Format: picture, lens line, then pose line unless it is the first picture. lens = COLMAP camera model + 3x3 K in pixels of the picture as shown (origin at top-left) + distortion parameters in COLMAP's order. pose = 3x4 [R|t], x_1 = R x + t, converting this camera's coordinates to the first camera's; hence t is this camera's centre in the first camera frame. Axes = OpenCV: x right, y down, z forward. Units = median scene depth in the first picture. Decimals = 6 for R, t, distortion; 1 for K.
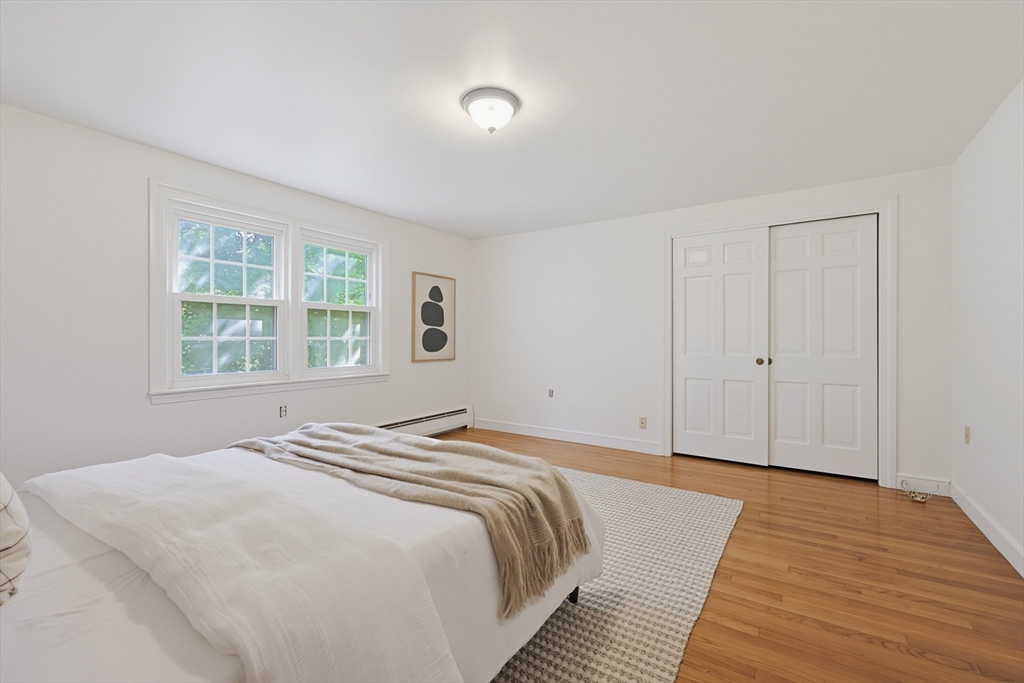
lens RADIAL K [[443.0, 0, 521.3], [0, 443.0, 339.6], [0, 0, 1]] dist [-0.003381, -0.000390]
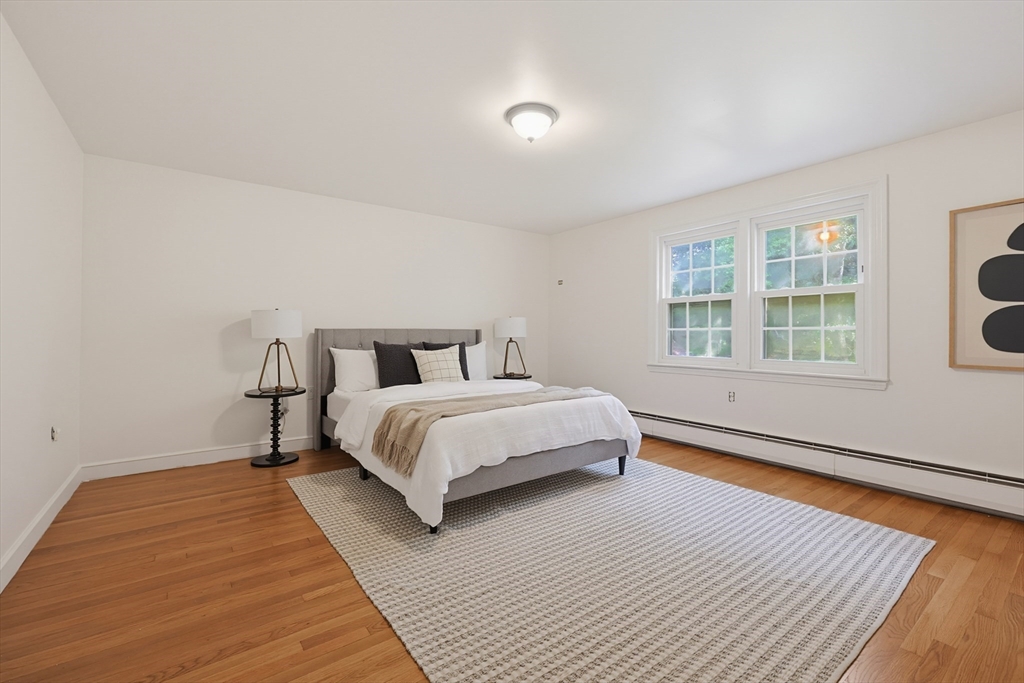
lens RADIAL K [[424.1, 0, 512.3], [0, 424.1, 334.5], [0, 0, 1]] dist [0.013735, -0.000167]
pose [[-0.328549, 0.001473, -0.944486, 0.684477], [0.000769, 0.999999, 0.001293, 0.009869], [0.944487, -0.000301, -0.328549, 0.921934]]
